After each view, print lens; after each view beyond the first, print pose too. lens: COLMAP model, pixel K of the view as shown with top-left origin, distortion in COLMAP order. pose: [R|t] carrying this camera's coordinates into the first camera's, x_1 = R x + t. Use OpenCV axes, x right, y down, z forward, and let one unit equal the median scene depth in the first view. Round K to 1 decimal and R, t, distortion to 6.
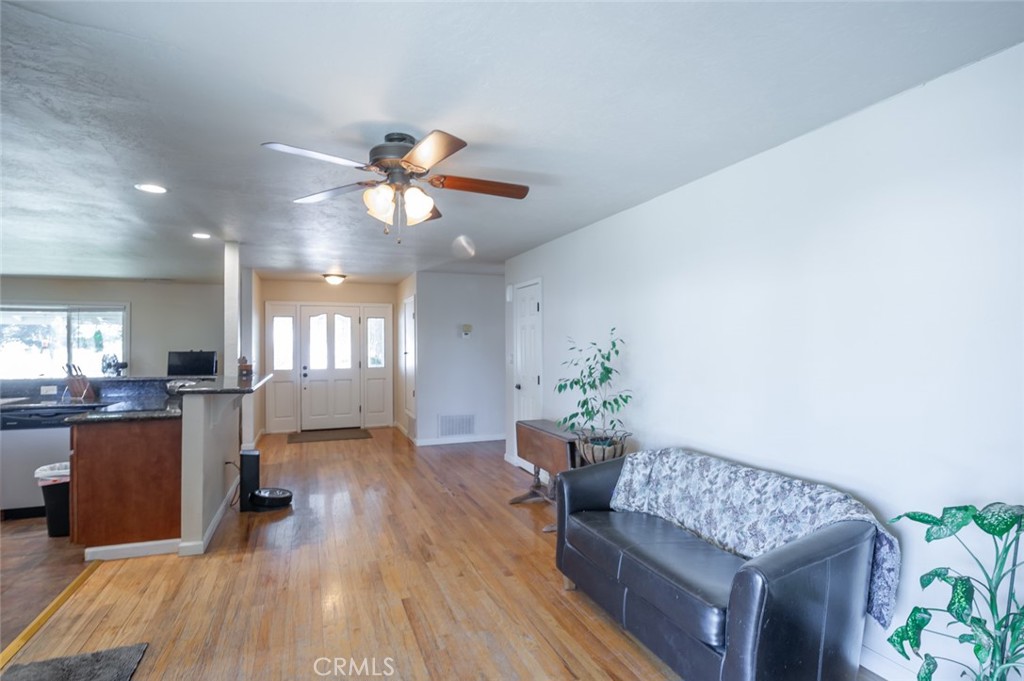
lens RADIAL K [[512.3, 0, 509.9], [0, 512.3, 335.8], [0, 0, 1]] dist [-0.005852, -0.000669]
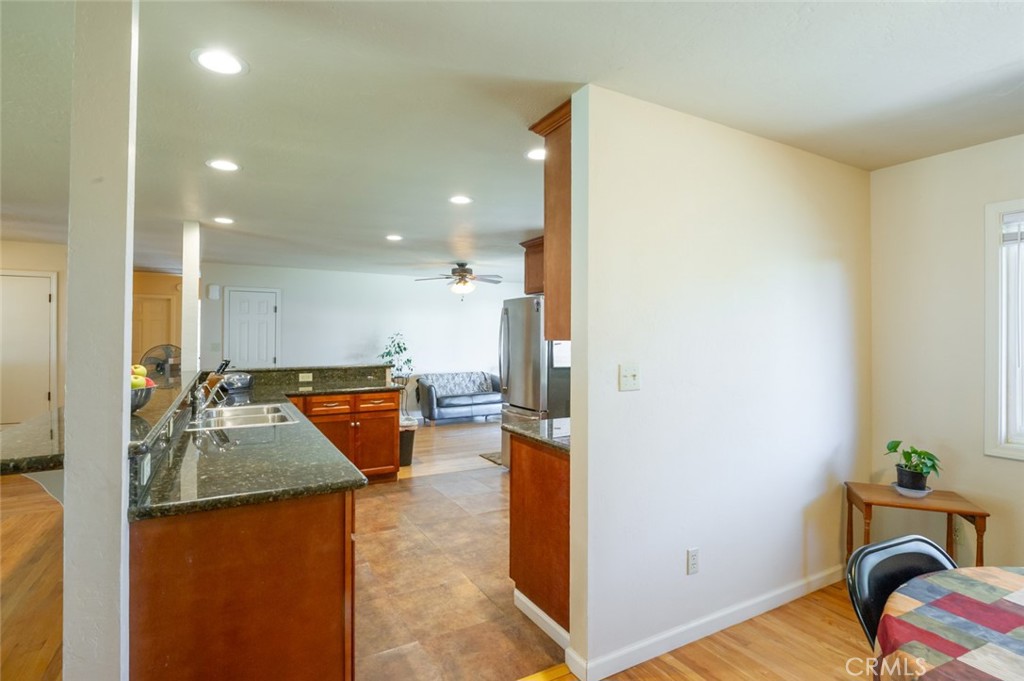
lens RADIAL K [[506.4, 0, 497.0], [0, 506.4, 331.0], [0, 0, 1]] dist [-0.016094, -0.000619]
pose [[-0.119502, 0.011005, 0.992773, -2.254828], [-0.024292, 0.999607, -0.014005, 0.014454], [-0.992537, -0.025790, -0.119187, 0.858816]]
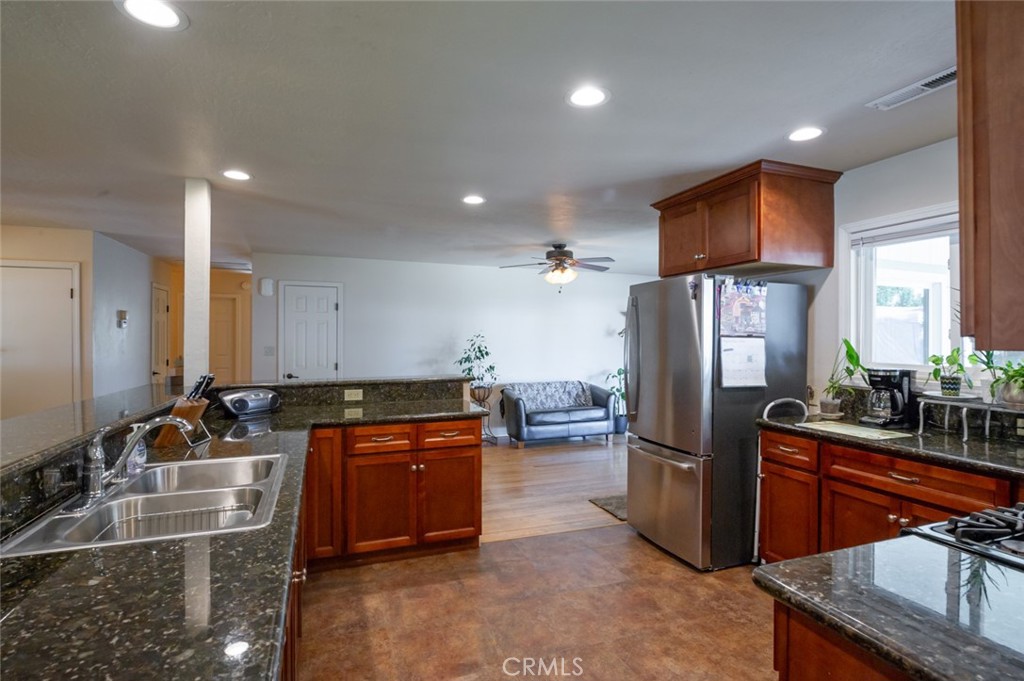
lens RADIAL K [[490.9, 0, 506.1], [0, 490.9, 339.9], [0, 0, 1]] dist [-0.000236, -0.000244]
pose [[0.016535, -0.001971, 0.999861, -1.753279], [-0.023501, 0.999721, 0.002360, 0.016363], [-0.999587, -0.023536, 0.016484, 0.898039]]
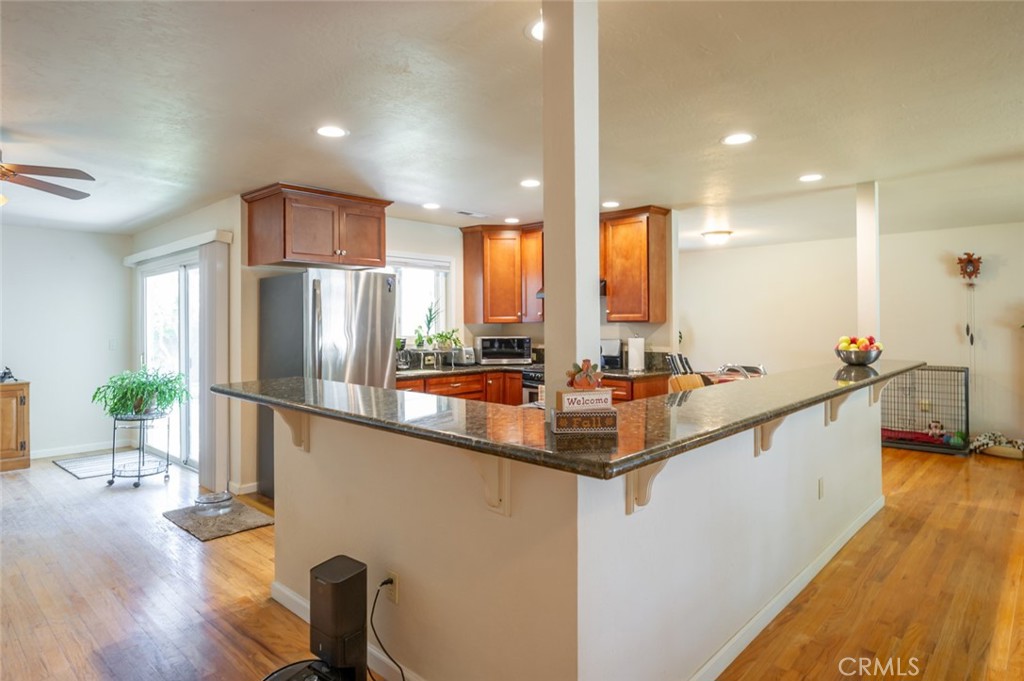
lens RADIAL K [[585.0, 0, 499.5], [0, 585.0, 322.1], [0, 0, 1]] dist [-0.012399, 0.000746]
pose [[-0.908650, 0.002578, -0.417551, -0.549325], [0.012832, 0.999681, -0.021753, 0.043556], [0.417361, -0.025124, -0.908393, 1.934475]]
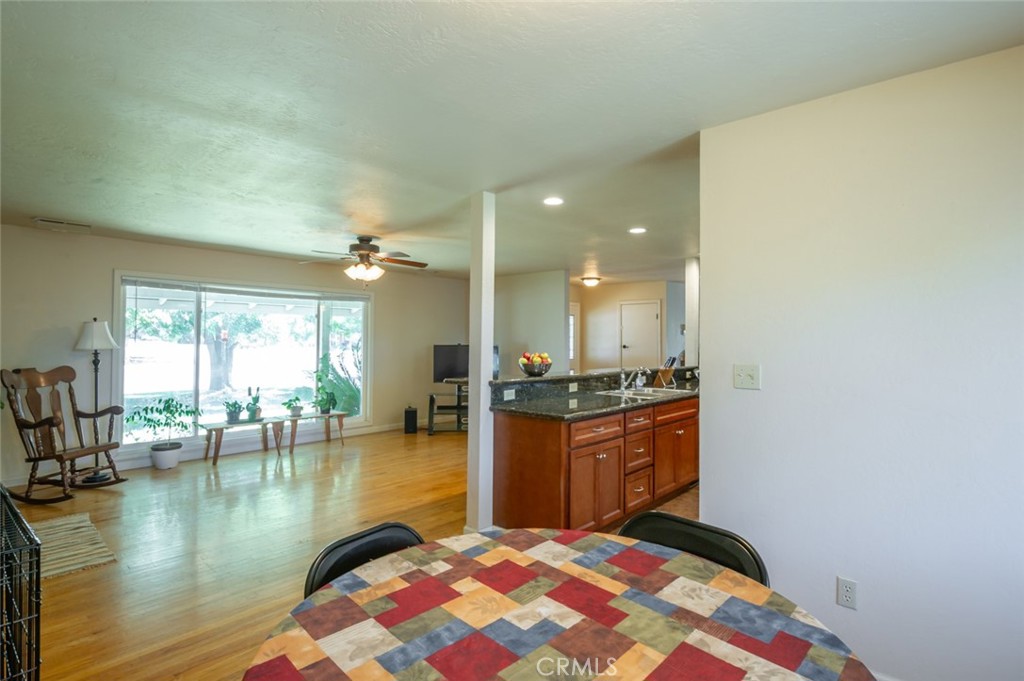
lens RADIAL K [[505.1, 0, 510.5], [0, 505.1, 337.4], [0, 0, 1]] dist [0.000912, -0.006623]
pose [[0.890235, 0.008704, 0.455419, -2.247685], [-0.017184, 0.999747, 0.014484, -0.000362], [-0.455178, -0.020720, 0.890160, 0.160006]]
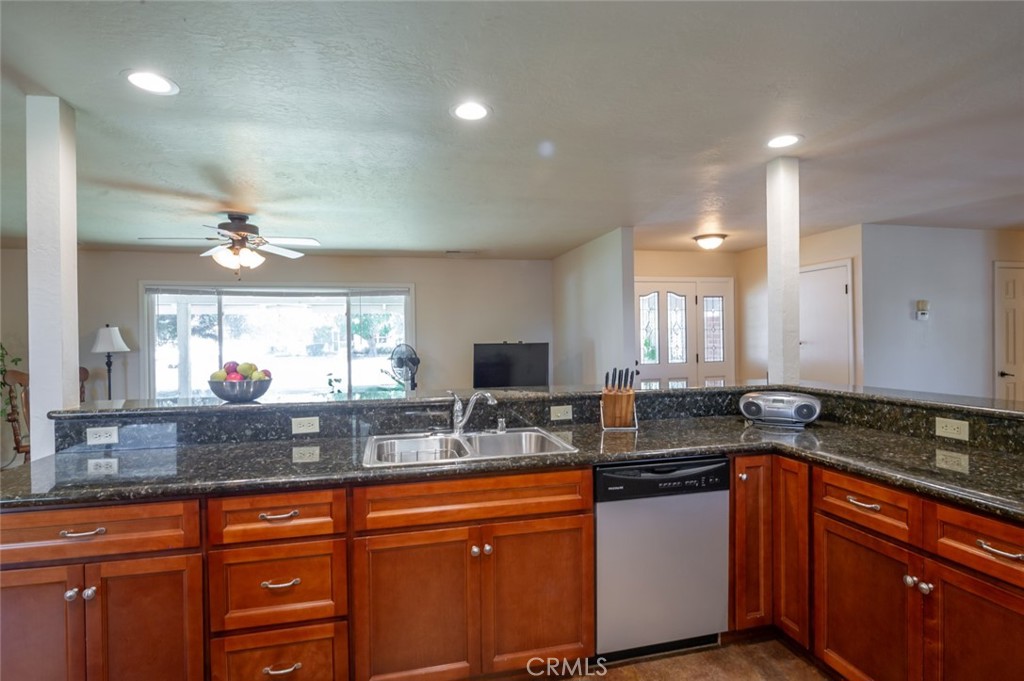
lens RADIAL K [[497.2, 0, 512.0], [0, 497.2, 340.5], [0, 0, 1]] dist [-0.014337, -0.000122]
pose [[0.991756, -0.011222, -0.127646, -1.177714], [0.015048, 0.999465, 0.029047, 0.010162], [0.127252, -0.030729, 0.991394, 0.578189]]
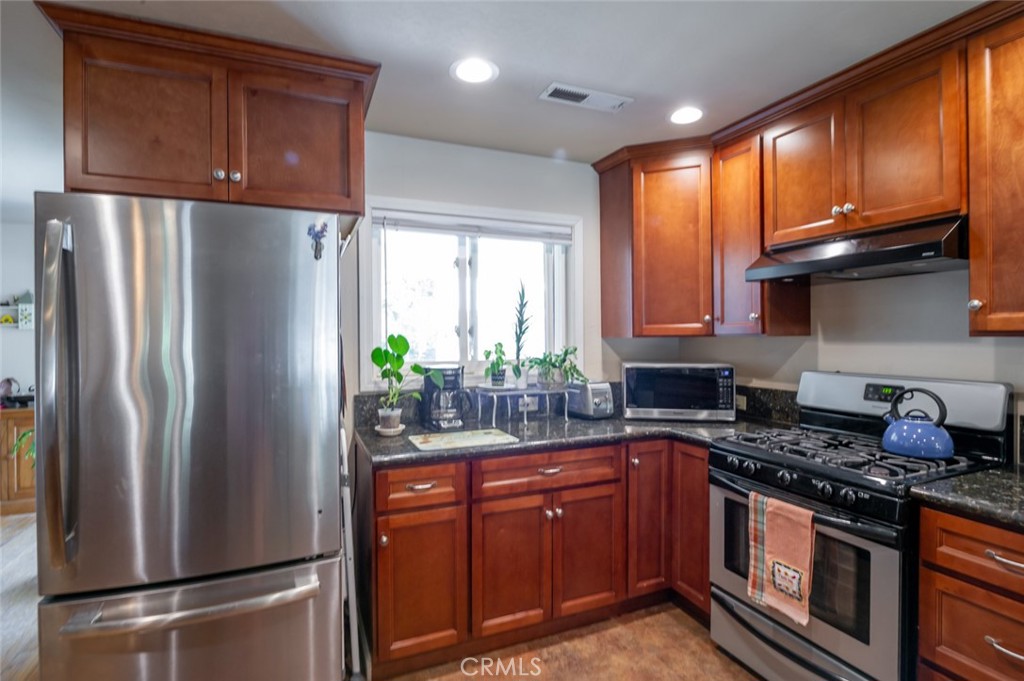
lens RADIAL K [[490.6, 0, 506.0], [0, 490.6, 338.8], [0, 0, 1]] dist [-0.000142, -0.005046]
pose [[-0.999674, 0.005810, -0.024873, -1.045534], [0.006154, 0.999886, -0.013780, 0.019258], [0.024791, -0.013929, -0.999596, 1.035910]]
